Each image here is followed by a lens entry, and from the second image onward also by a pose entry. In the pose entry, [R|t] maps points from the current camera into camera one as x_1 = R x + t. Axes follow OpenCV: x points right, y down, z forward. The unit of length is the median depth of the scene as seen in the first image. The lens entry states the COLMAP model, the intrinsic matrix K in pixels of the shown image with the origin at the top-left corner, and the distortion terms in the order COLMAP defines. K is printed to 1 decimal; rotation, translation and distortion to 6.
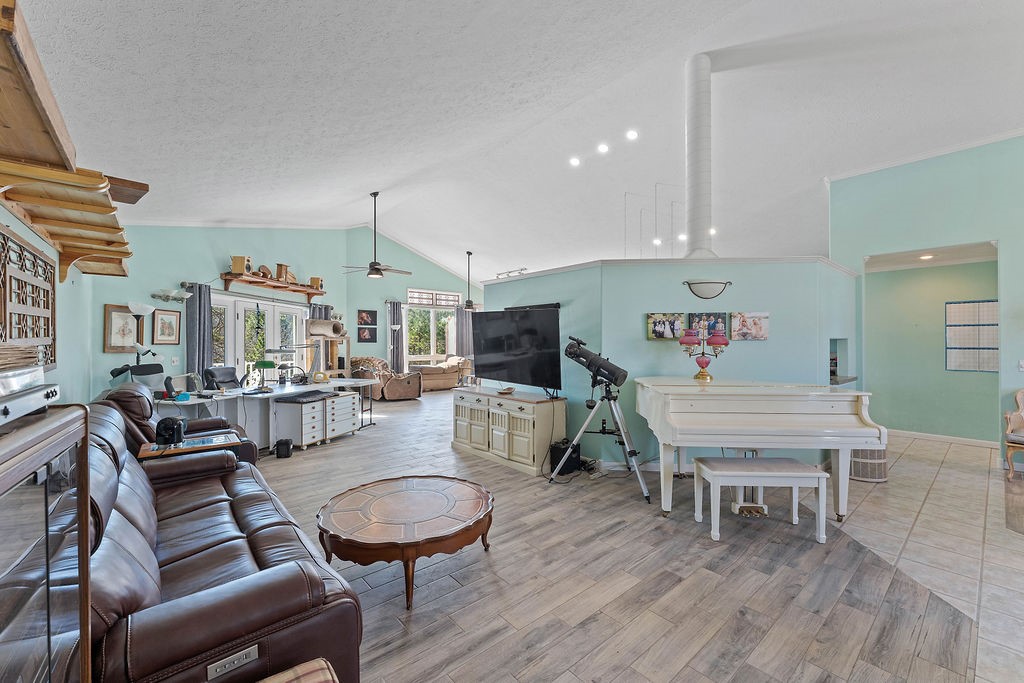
lens RADIAL K [[414.7, 0, 513.2], [0, 414.7, 343.3], [0, 0, 1]] dist [0.000345, 0.000274]
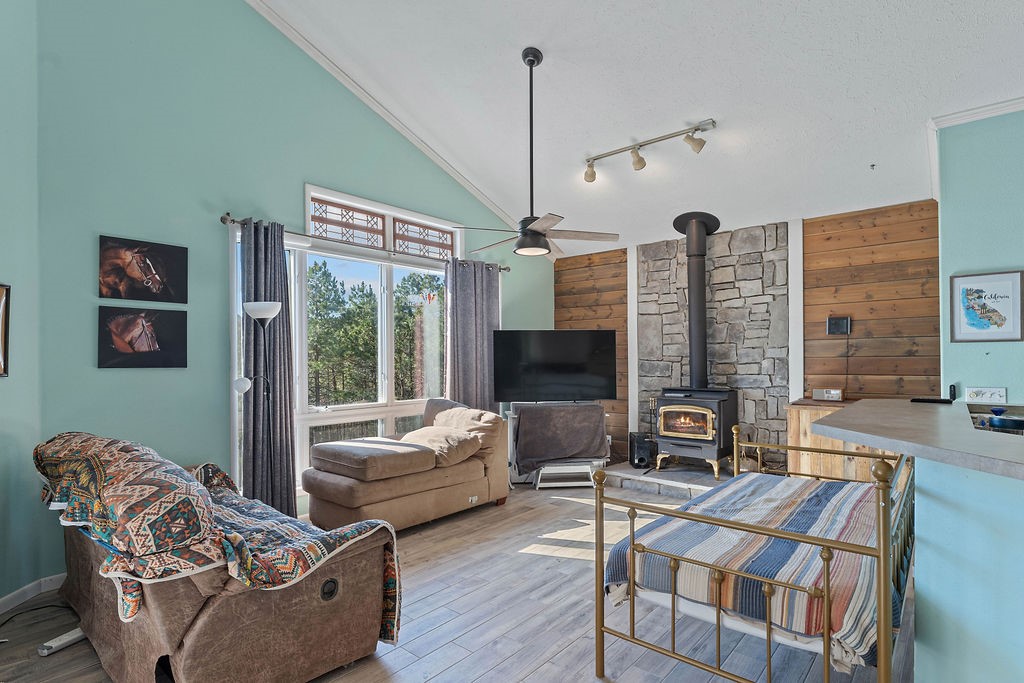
lens RADIAL K [[518.9, 0, 507.9], [0, 518.9, 355.9], [0, 0, 1]] dist [-0.005654, -0.000353]
pose [[0.989272, -0.007260, 0.145902, -0.171448], [0.009569, 0.999840, -0.015131, -0.002310], [-0.145769, 0.016365, 0.989183, 0.630092]]
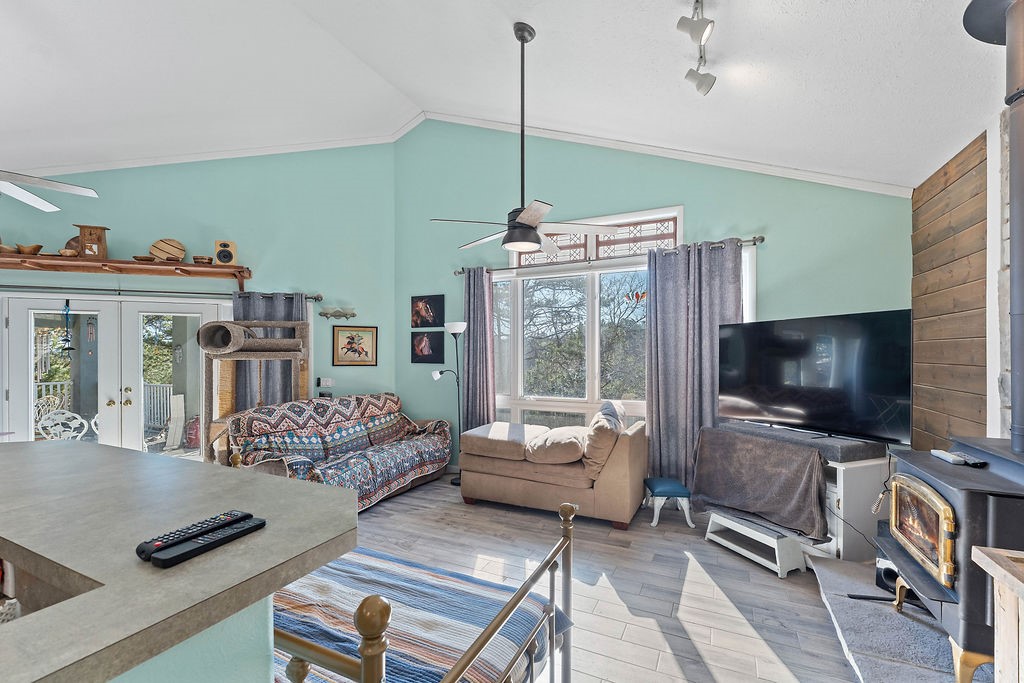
lens RADIAL K [[440.7, 0, 513.7], [0, 440.7, 352.2], [0, 0, 1]] dist [0.004502, 0.000062]
pose [[0.400262, -0.001475, -0.916399, 0.143651], [-0.002275, 0.999994, -0.002603, -0.013087], [0.916398, 0.003127, 0.400257, 0.855673]]
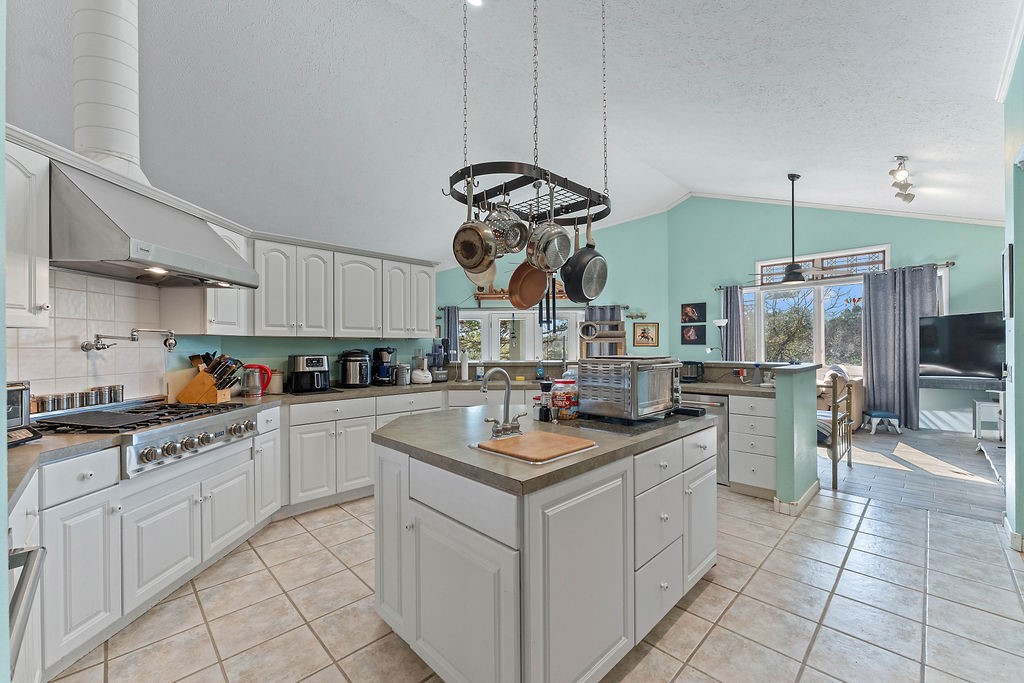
lens RADIAL K [[414.7, 0, 508.2], [0, 414.7, 342.9], [0, 0, 1]] dist [0.000345, 0.000274]
pose [[0.057906, -0.008399, -0.998287, 0.391837], [-0.000995, 0.999964, -0.008471, 0.001767], [0.998322, 0.001483, 0.057895, 0.584123]]
